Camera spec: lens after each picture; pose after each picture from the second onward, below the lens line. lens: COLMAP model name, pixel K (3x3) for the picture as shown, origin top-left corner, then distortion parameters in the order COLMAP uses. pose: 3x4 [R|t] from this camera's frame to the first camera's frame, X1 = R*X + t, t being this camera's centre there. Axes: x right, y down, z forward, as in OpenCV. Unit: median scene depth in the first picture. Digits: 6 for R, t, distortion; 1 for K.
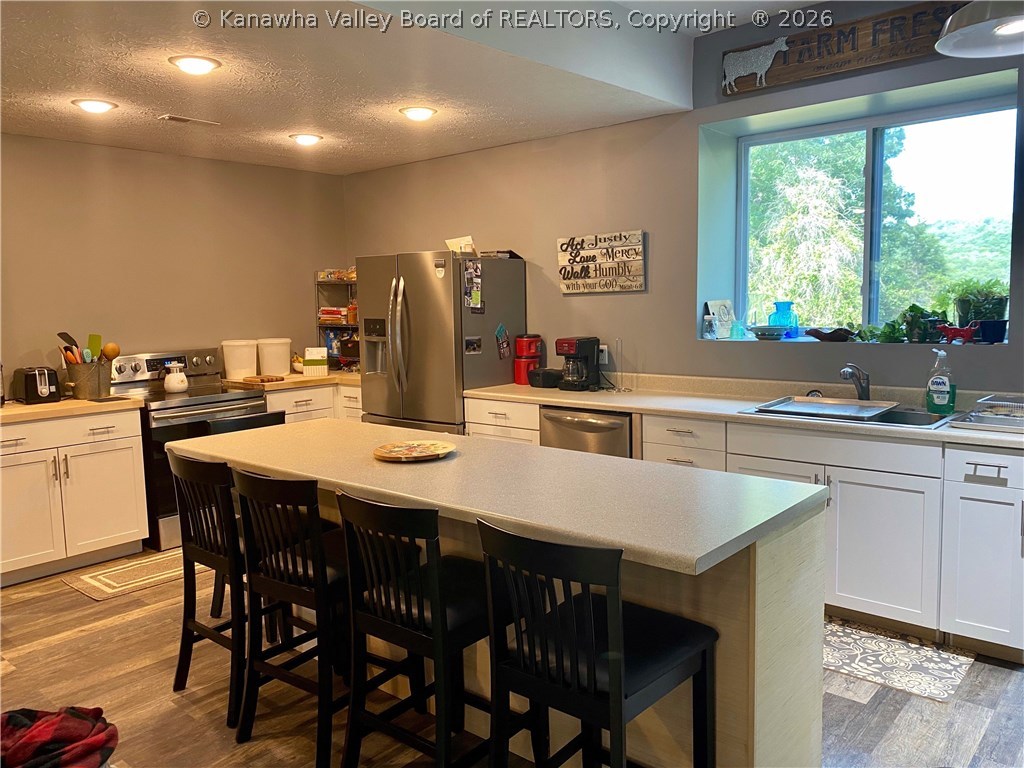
lens RADIAL K [[782.7, 0, 512.0], [0, 782.7, 379.7], [0, 0, 1]] dist [0.038862, -0.044867]
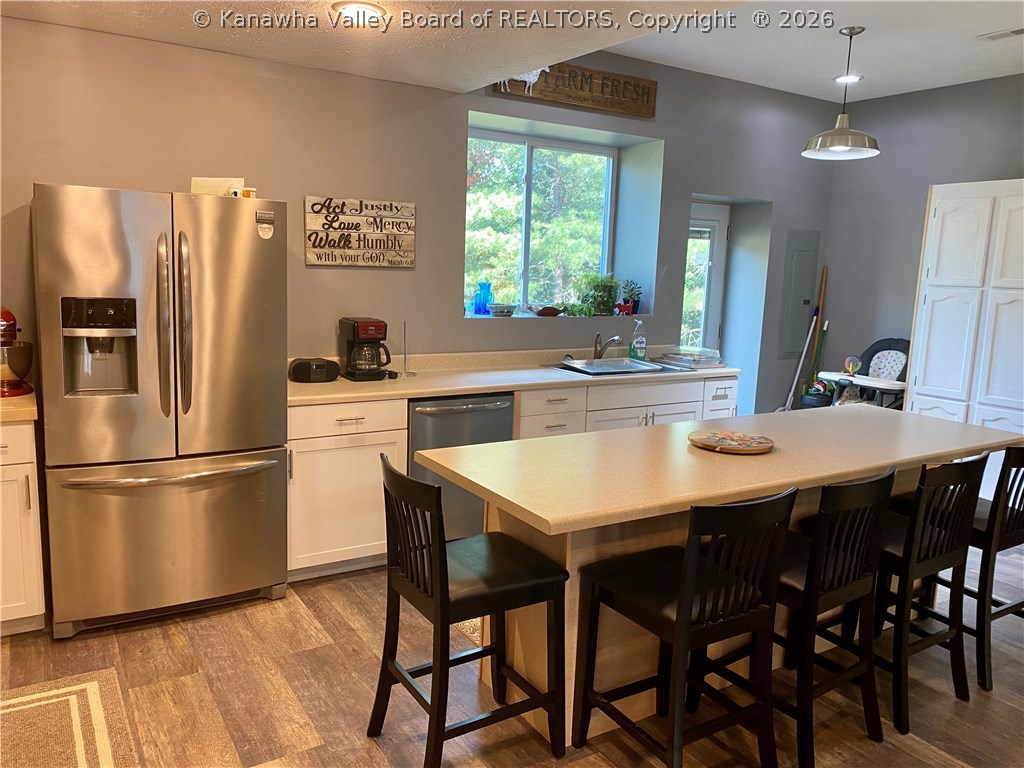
lens RADIAL K [[782.7, 0, 513.3], [0, 782.7, 387.8], [0, 0, 1]] dist [0.038862, -0.044867]
pose [[0.276316, -0.118544, 0.953728, -0.704516], [0.056688, 0.992646, 0.106958, -0.061319], [-0.959394, 0.024511, 0.281004, 0.600095]]
